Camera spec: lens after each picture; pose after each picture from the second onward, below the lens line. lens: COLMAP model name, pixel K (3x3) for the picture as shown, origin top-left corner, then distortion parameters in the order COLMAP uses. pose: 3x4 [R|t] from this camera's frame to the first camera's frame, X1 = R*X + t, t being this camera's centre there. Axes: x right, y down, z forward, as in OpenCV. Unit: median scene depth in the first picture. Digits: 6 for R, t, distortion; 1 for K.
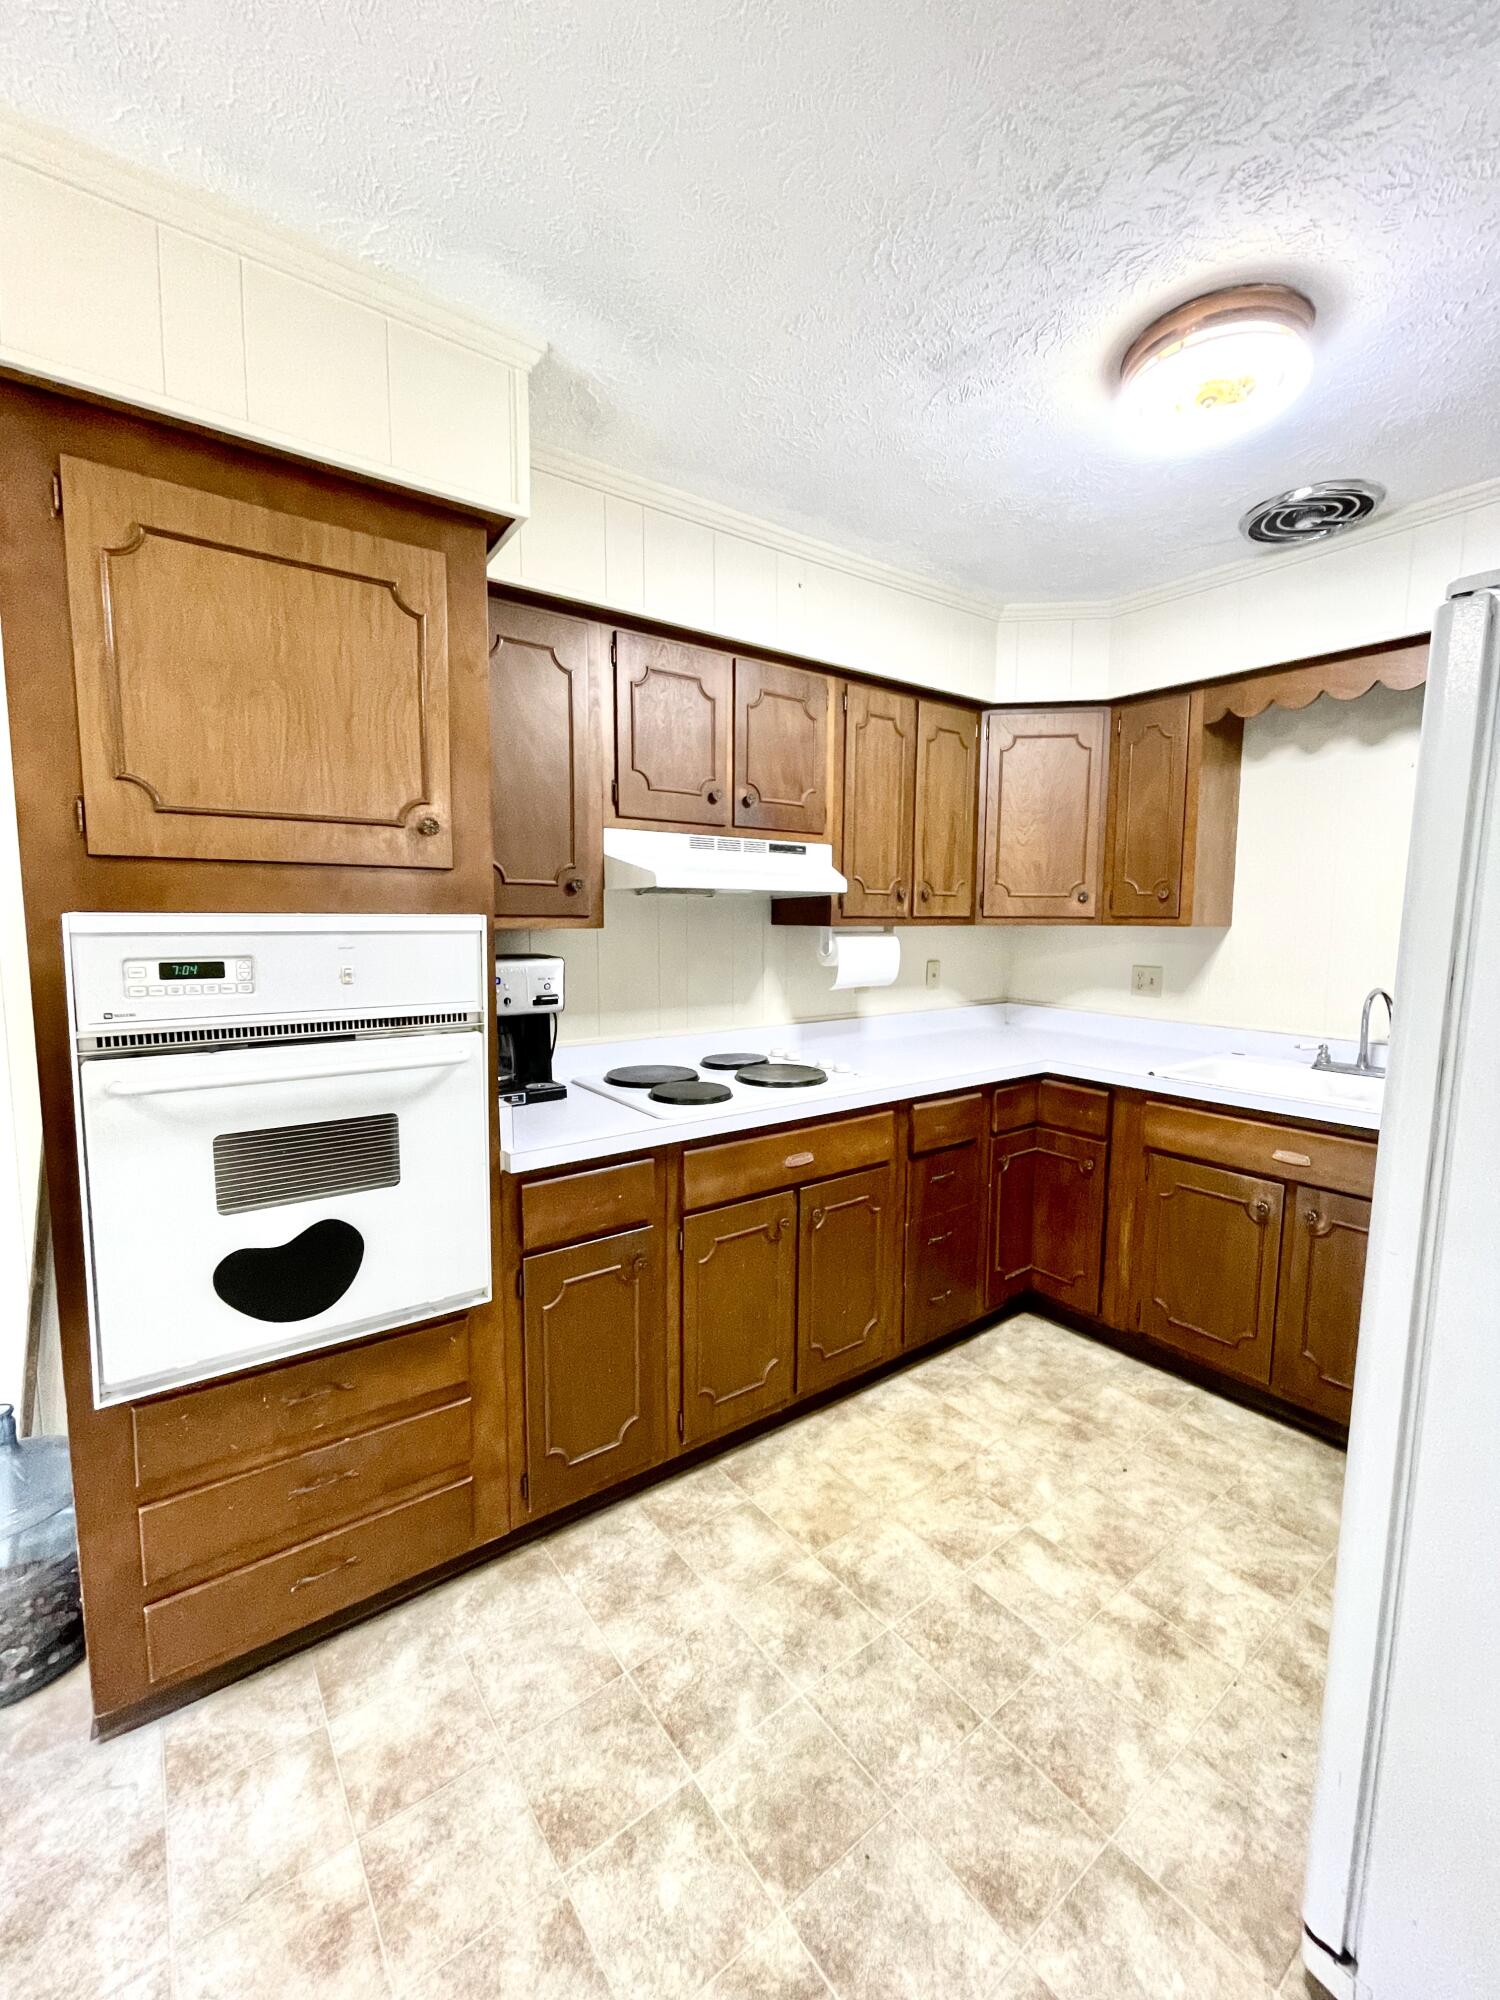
lens RADIAL K [[813.5, 0, 753.2], [0, 813.5, 994.2], [0, 0, 1]] dist [-0.002867, 0.000875]
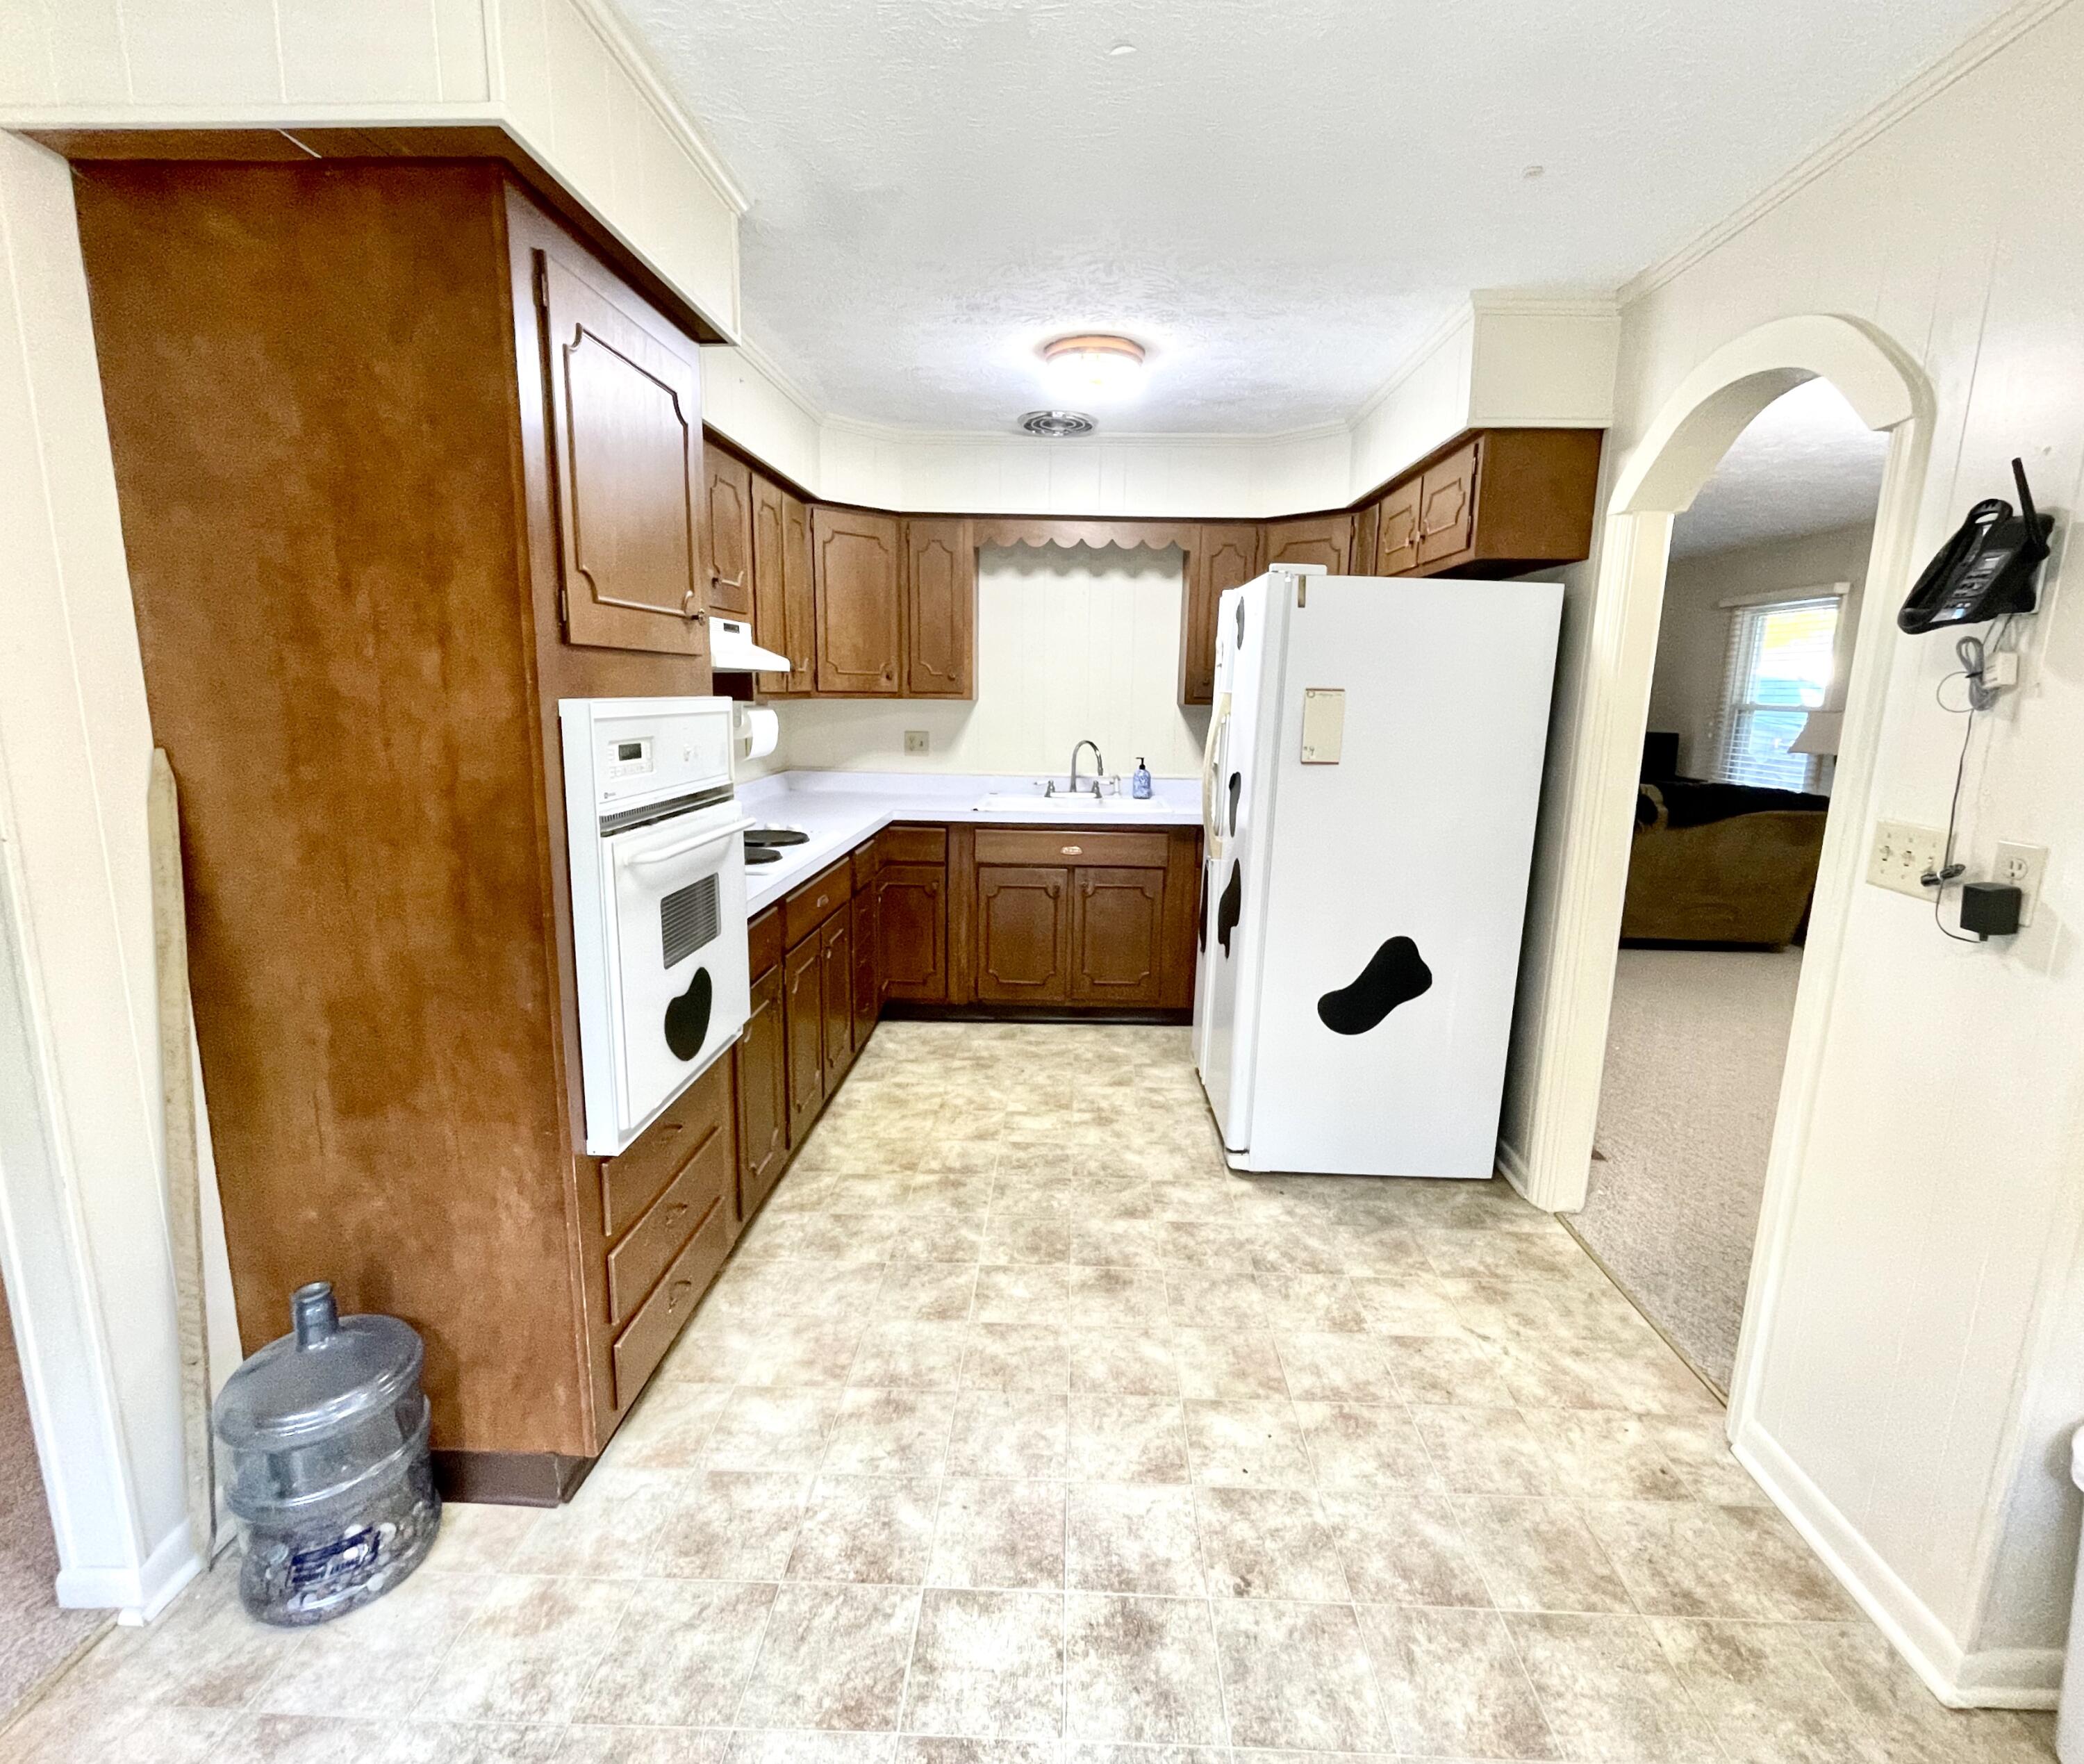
lens RADIAL K [[1003.7, 0, 1049.4], [0, 1003.7, 866.3], [0, 0, 1]] dist [-0.001069, -0.000083]
pose [[0.624943, -0.132909, 0.769274, -0.859706], [0.064193, 0.990813, 0.119035, 0.000180], [-0.778027, -0.025008, 0.627733, -0.176890]]
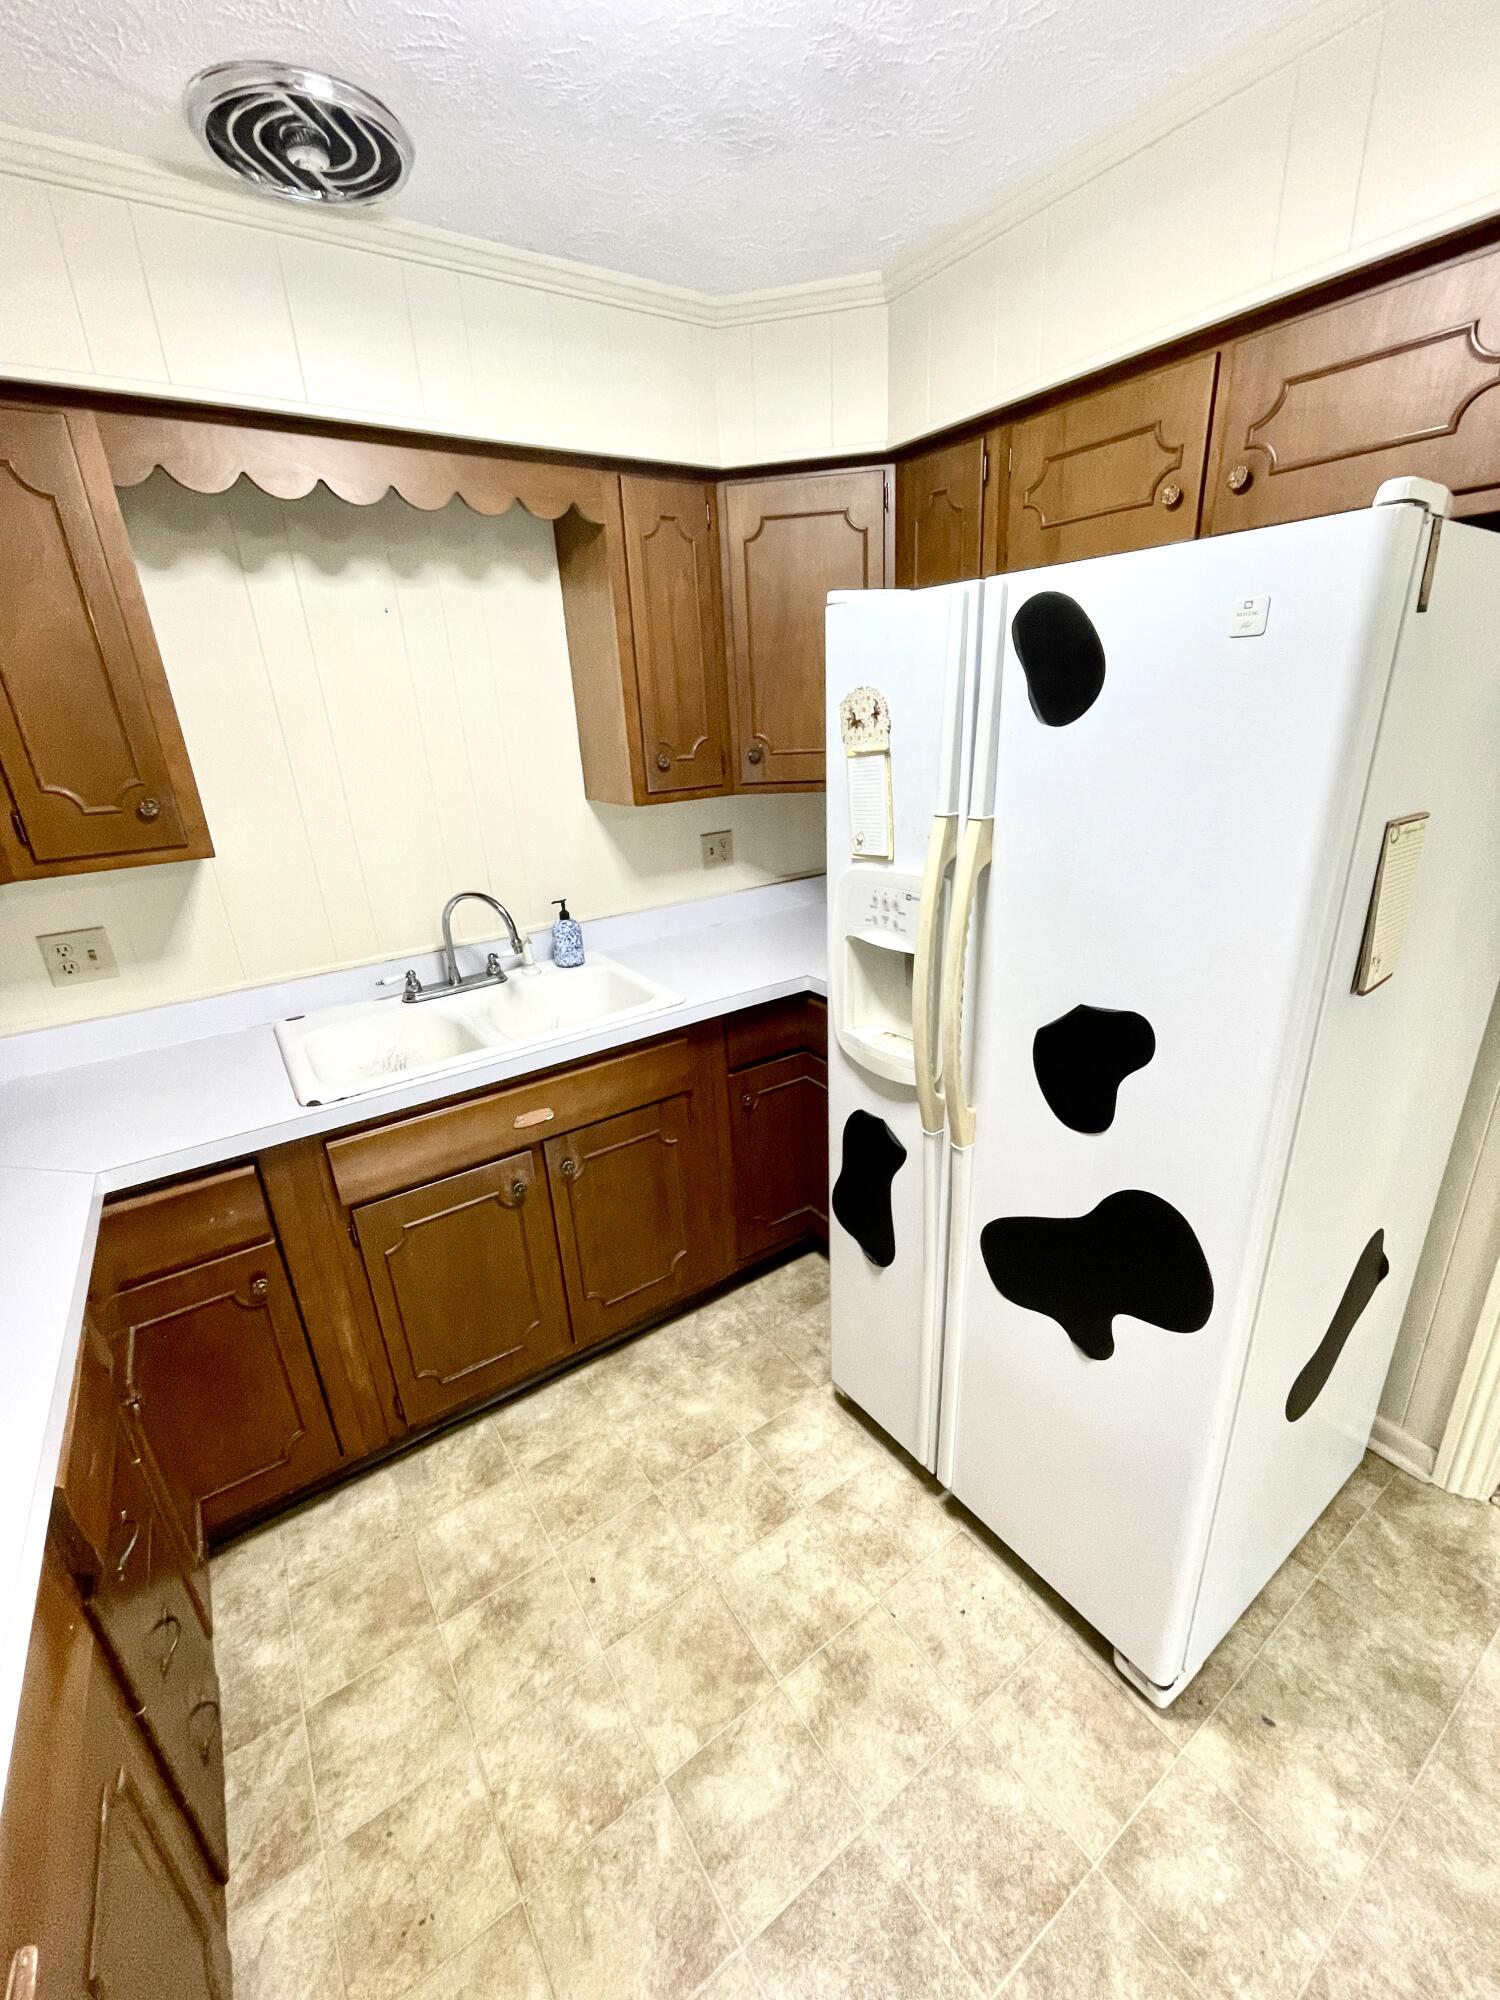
lens RADIAL K [[813.5, 0, 753.2], [0, 813.5, 994.2], [0, 0, 1]] dist [-0.002867, 0.000875]
pose [[0.040642, -0.344851, 0.937777, -0.065220], [0.150664, 0.929936, 0.335438, -0.163163], [-0.987749, 0.127657, 0.089751, 0.698724]]
